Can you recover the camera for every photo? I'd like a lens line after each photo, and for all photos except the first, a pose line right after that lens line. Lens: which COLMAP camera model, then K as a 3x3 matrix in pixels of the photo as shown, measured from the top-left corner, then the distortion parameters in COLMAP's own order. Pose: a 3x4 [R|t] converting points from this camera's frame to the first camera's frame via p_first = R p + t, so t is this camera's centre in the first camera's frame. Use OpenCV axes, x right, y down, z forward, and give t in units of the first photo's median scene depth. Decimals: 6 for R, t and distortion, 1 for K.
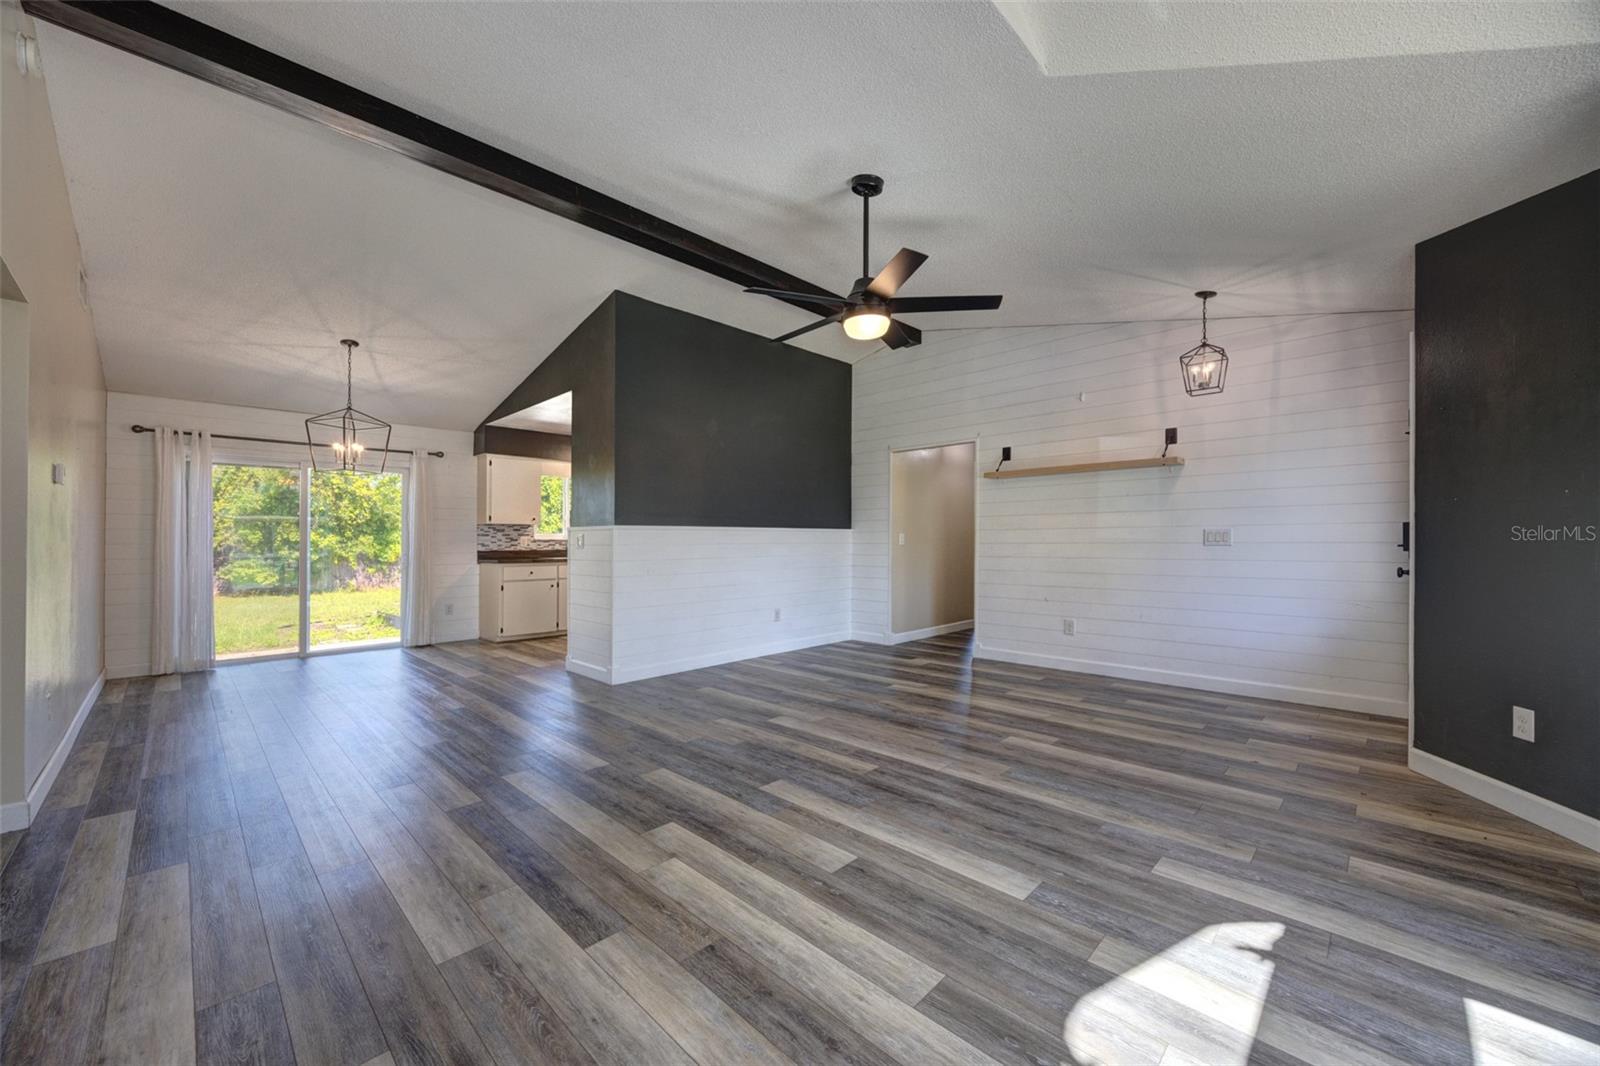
lens RADIAL K [[613.2, 0, 806.6], [0, 613.2, 519.7], [0, 0, 1]] dist [-0.000667, -0.000528]
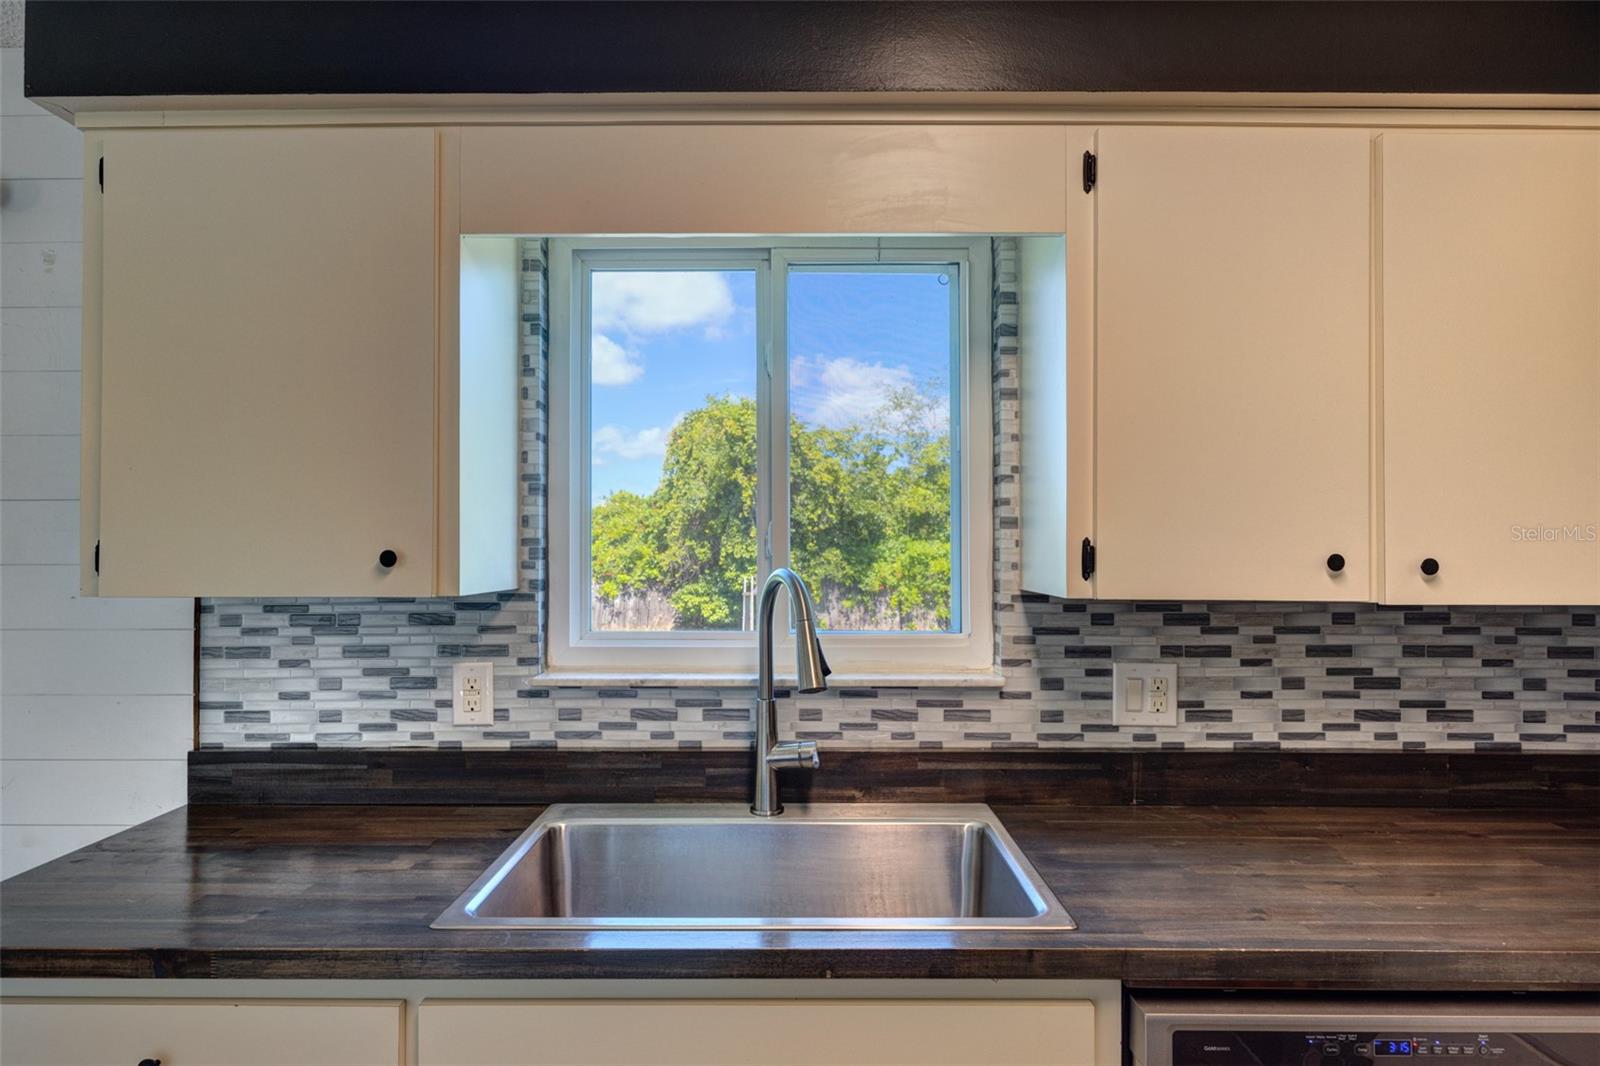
lens RADIAL K [[892.5, 0, 793.3], [0, 892.5, 524.9], [0, 0, 1]] dist [0.002161, 0.000494]
pose [[0.697061, -0.012764, -0.716899, -0.513869], [0.021848, 0.999755, 0.003442, -0.015271], [0.716679, -0.018062, 0.697169, 1.941660]]
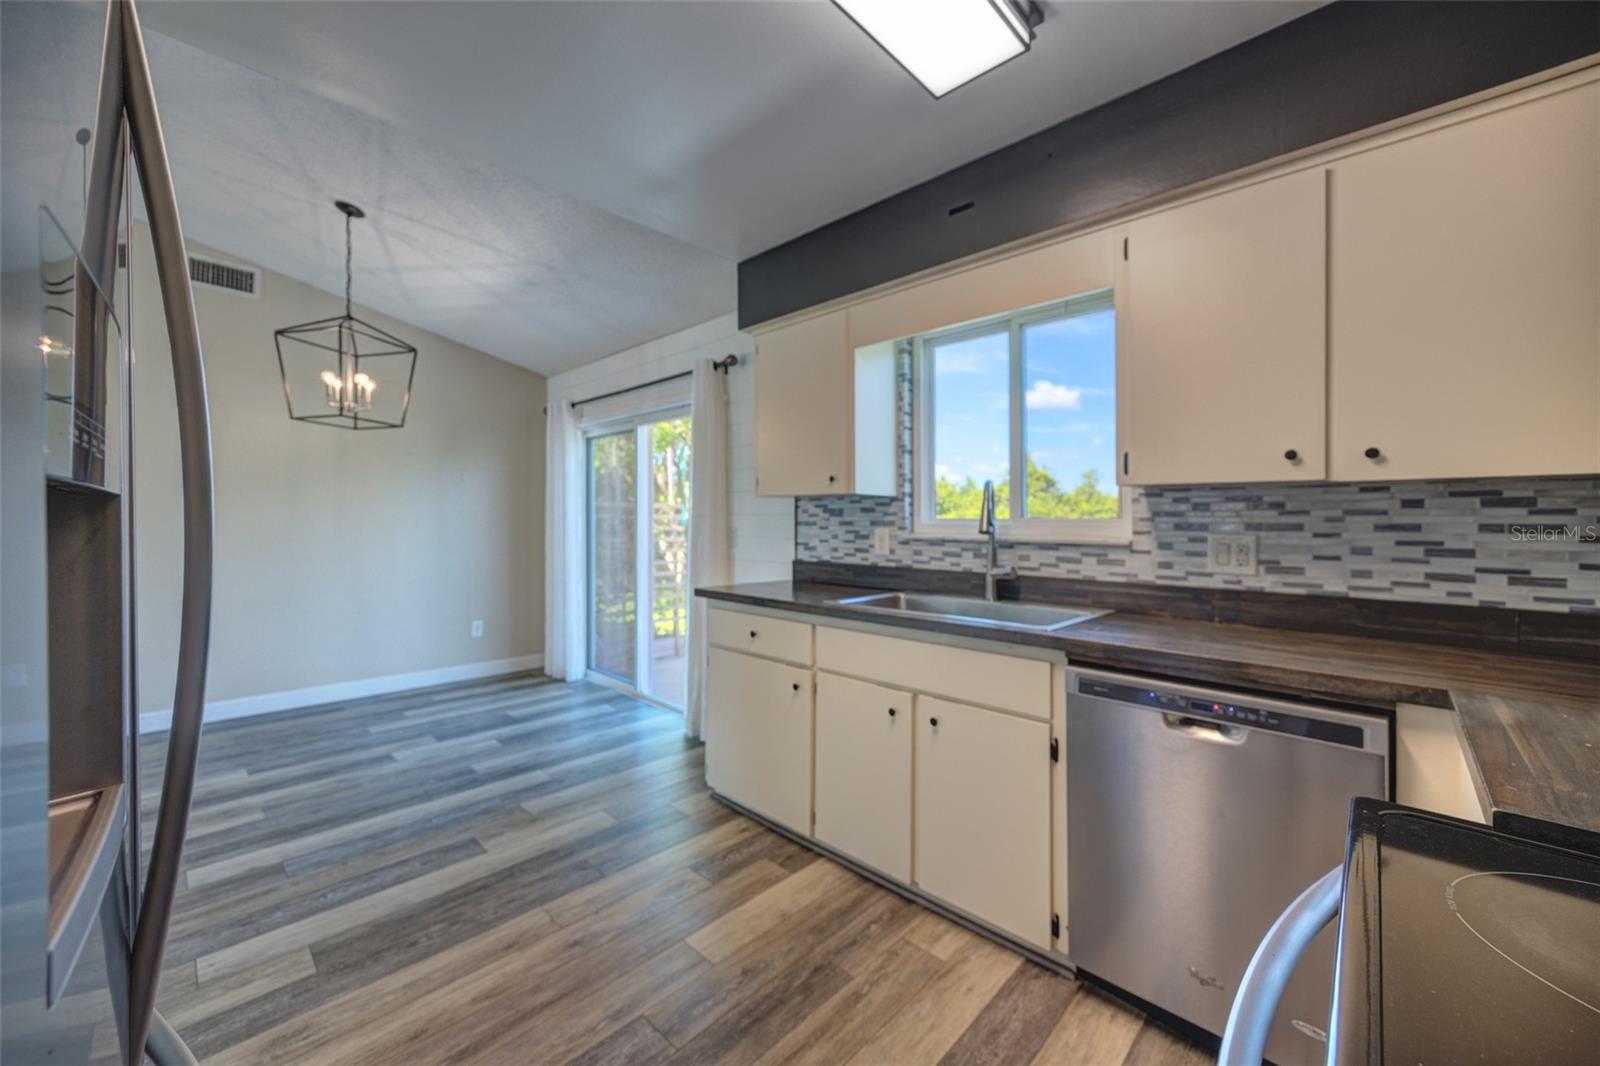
lens RADIAL K [[613.2, 0, 794.8], [0, 613.2, 528.8], [0, 0, 1]] dist [-0.000667, -0.000528]
pose [[0.005421, 0.020424, -0.999777, -0.201627], [0.032773, 0.999251, 0.020591, 0.039461], [0.999448, -0.032878, 0.004748, 2.043025]]
